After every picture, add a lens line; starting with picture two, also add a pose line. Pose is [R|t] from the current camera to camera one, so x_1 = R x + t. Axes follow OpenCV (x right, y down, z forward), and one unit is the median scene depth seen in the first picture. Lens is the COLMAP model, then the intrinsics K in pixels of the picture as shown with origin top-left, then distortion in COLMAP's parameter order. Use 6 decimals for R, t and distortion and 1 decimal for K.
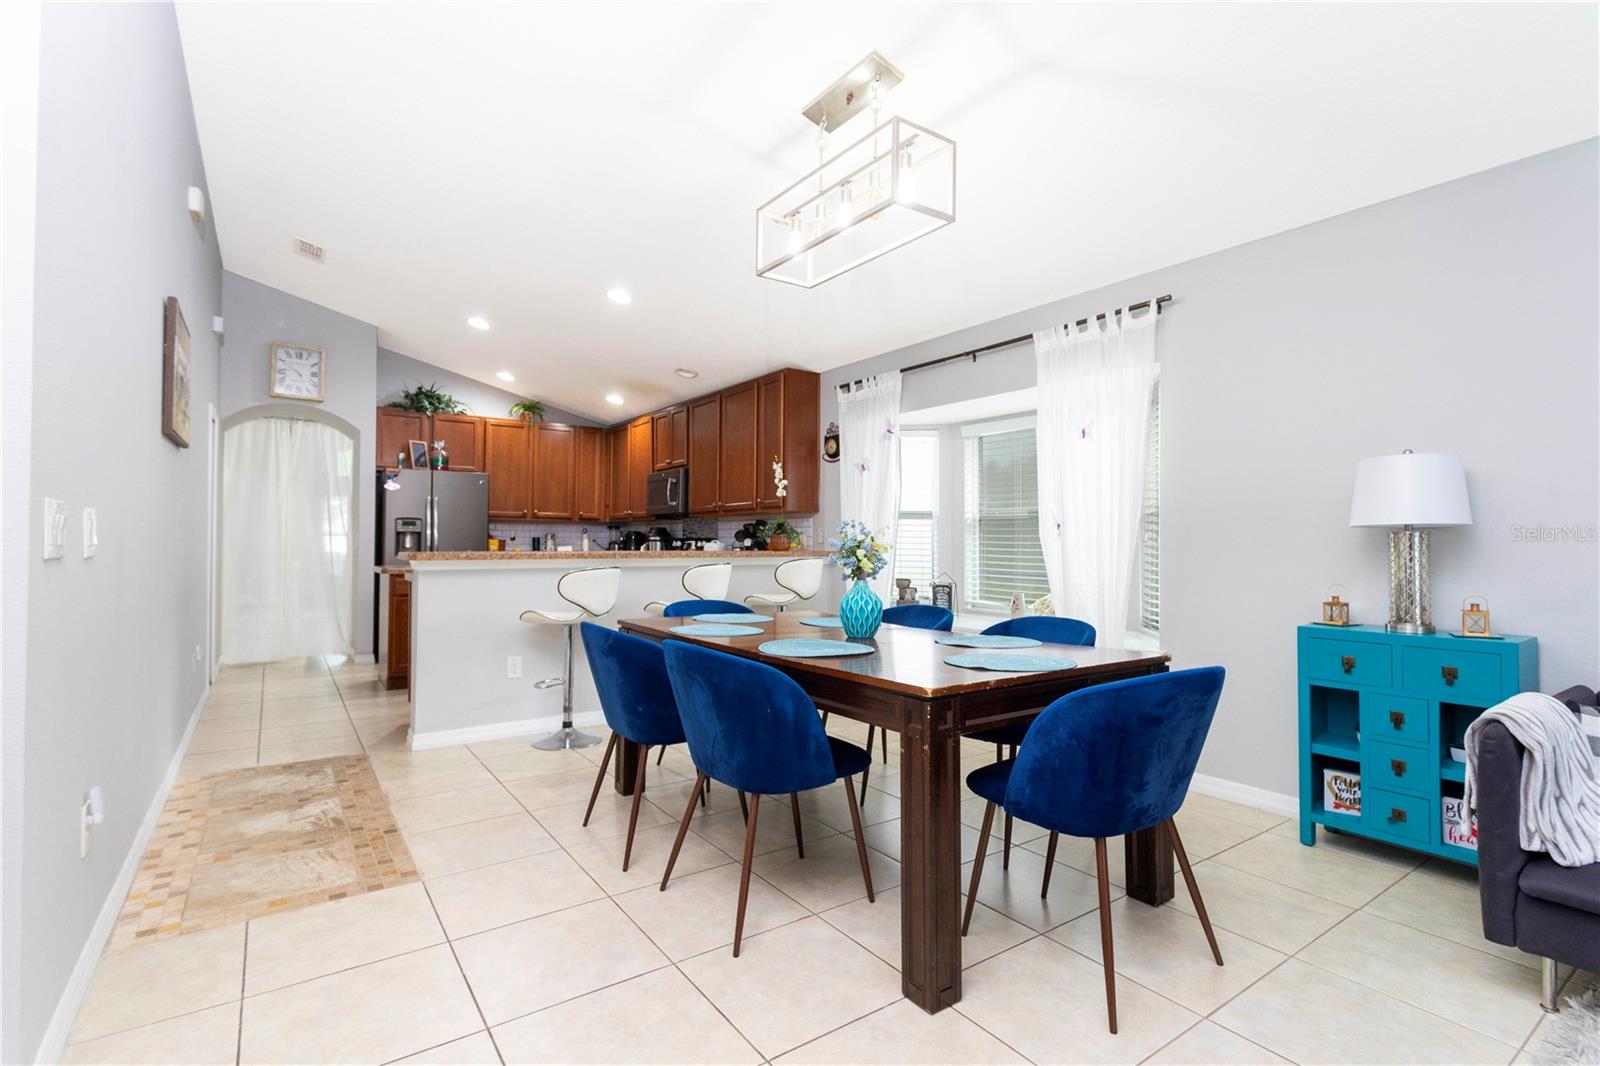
lens RADIAL K [[753.0, 0, 808.8], [0, 753.0, 535.7], [0, 0, 1]] dist [-0.009258, 0.004683]
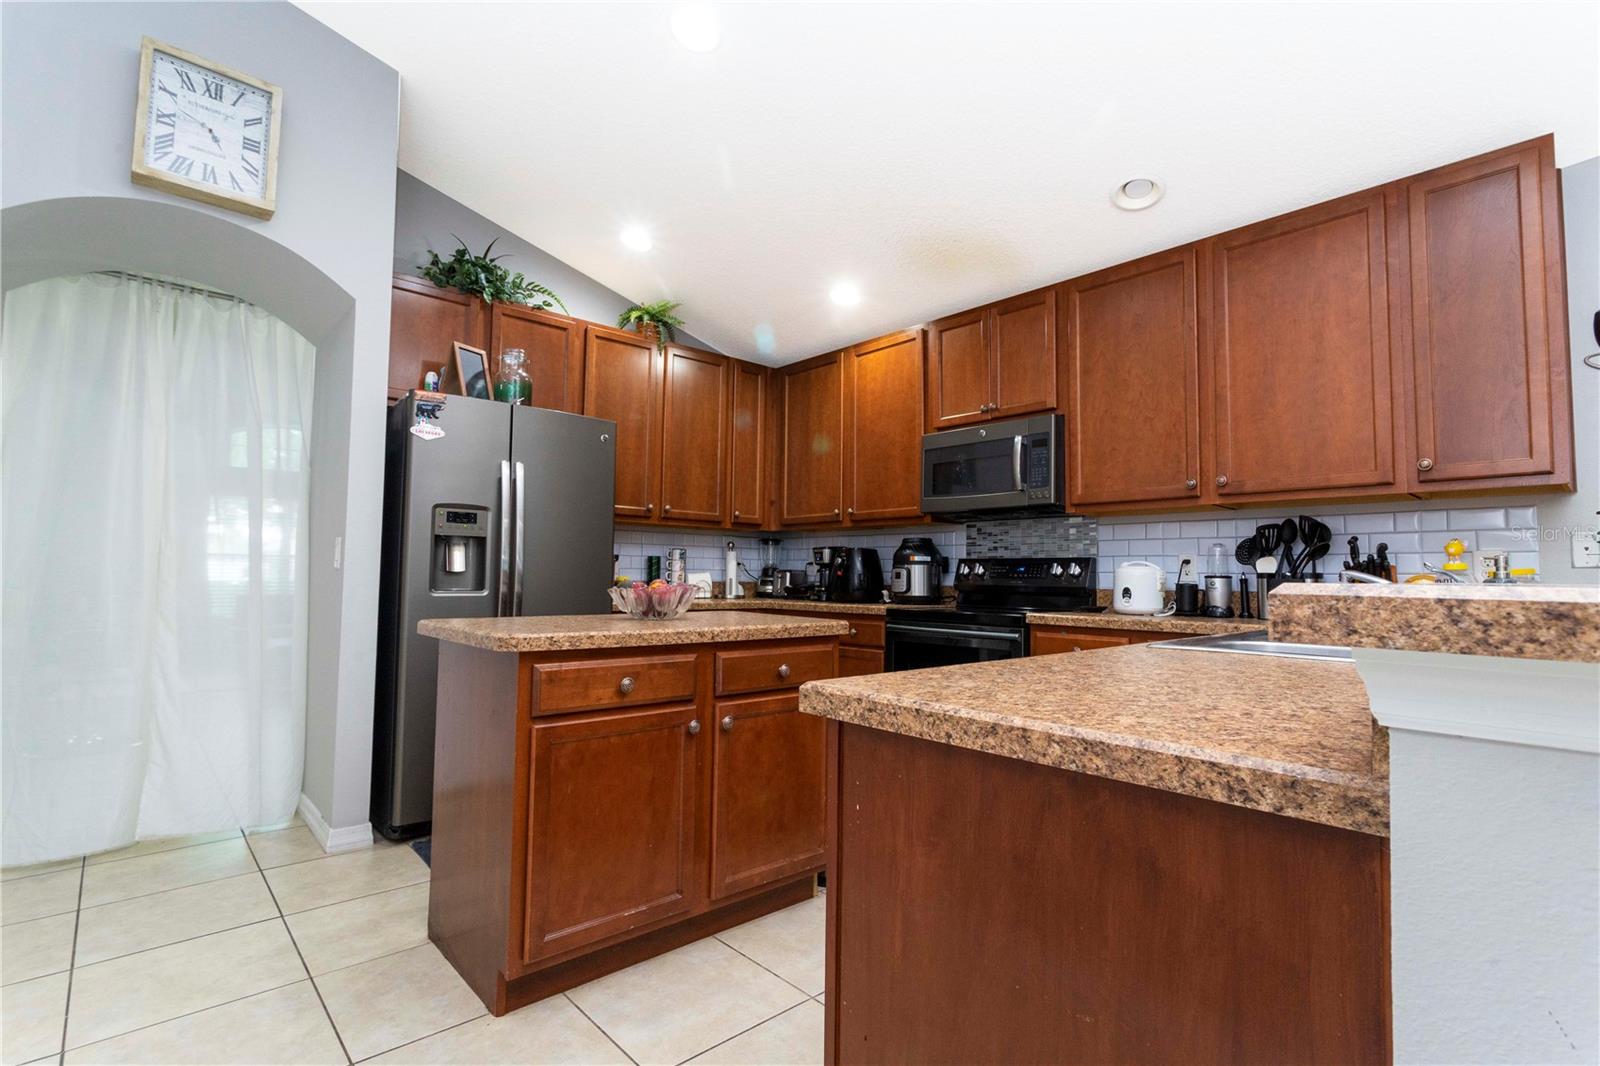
lens RADIAL K [[753.0, 0, 811.6], [0, 753.0, 536.4], [0, 0, 1]] dist [-0.009258, 0.004683]
pose [[0.991903, 0.012906, 0.126341, -0.415418], [-0.007774, 0.999128, -0.041029, 0.012177], [-0.126761, 0.039714, 0.991138, 0.579461]]
